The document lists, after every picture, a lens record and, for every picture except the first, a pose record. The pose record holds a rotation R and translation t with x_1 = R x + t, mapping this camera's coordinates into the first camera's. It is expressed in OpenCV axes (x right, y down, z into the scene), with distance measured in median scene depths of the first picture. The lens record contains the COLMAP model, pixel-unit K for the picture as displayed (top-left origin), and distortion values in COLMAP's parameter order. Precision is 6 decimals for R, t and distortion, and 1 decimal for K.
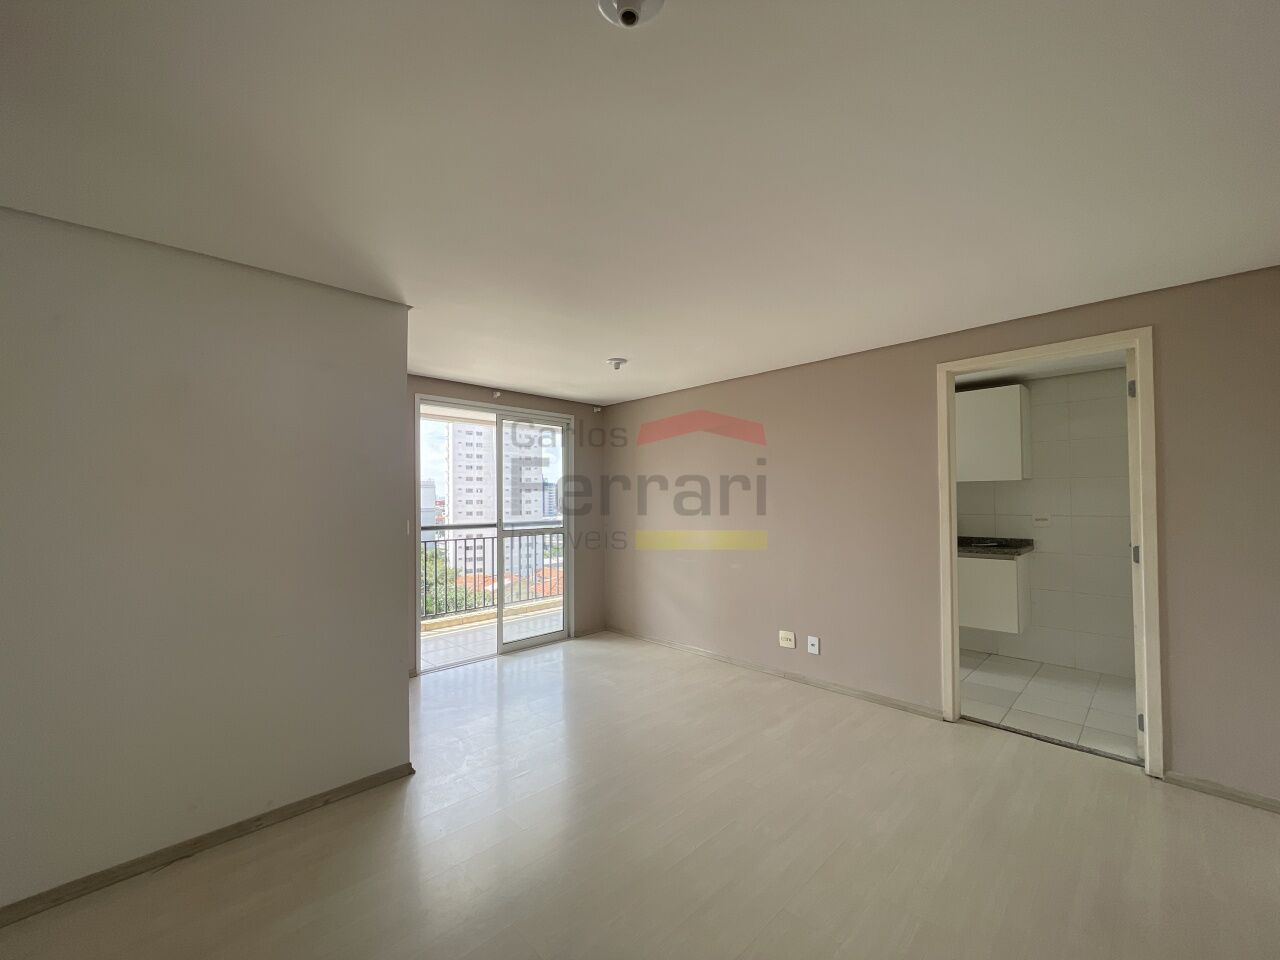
lens RADIAL K [[518.1, 0, 644.5], [0, 518.1, 491.6], [0, 0, 1]] dist [0.008578, 0.000347]
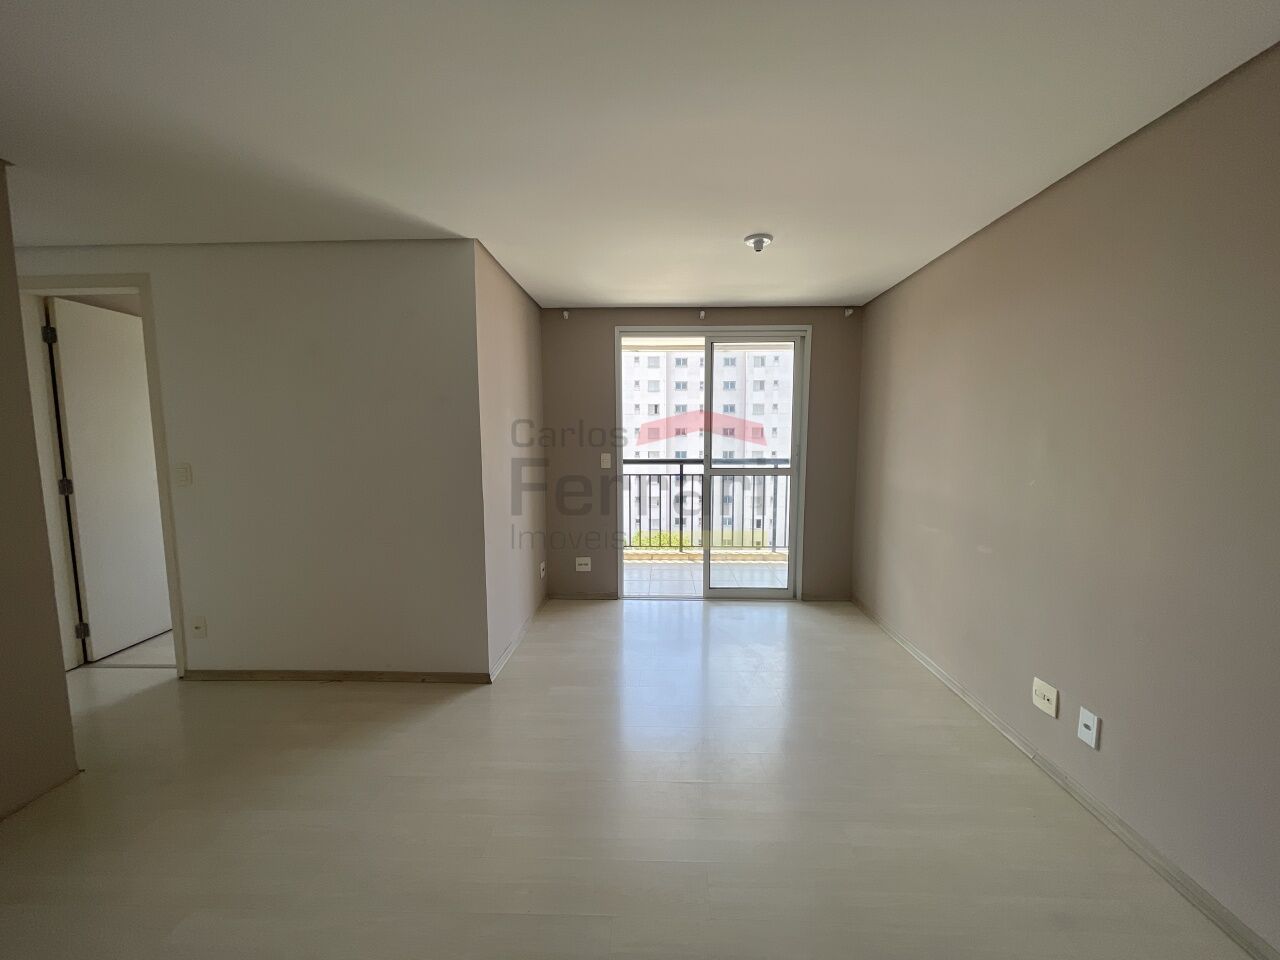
lens RADIAL K [[509.3, 0, 502.4], [0, 509.3, 489.1], [0, 0, 1]] dist [0.000476, -0.000366]
pose [[0.691141, 0.082206, -0.718030, 0.117567], [0.008104, 0.992566, 0.121439, 0.001053], [0.722675, -0.089750, 0.685336, 0.119330]]
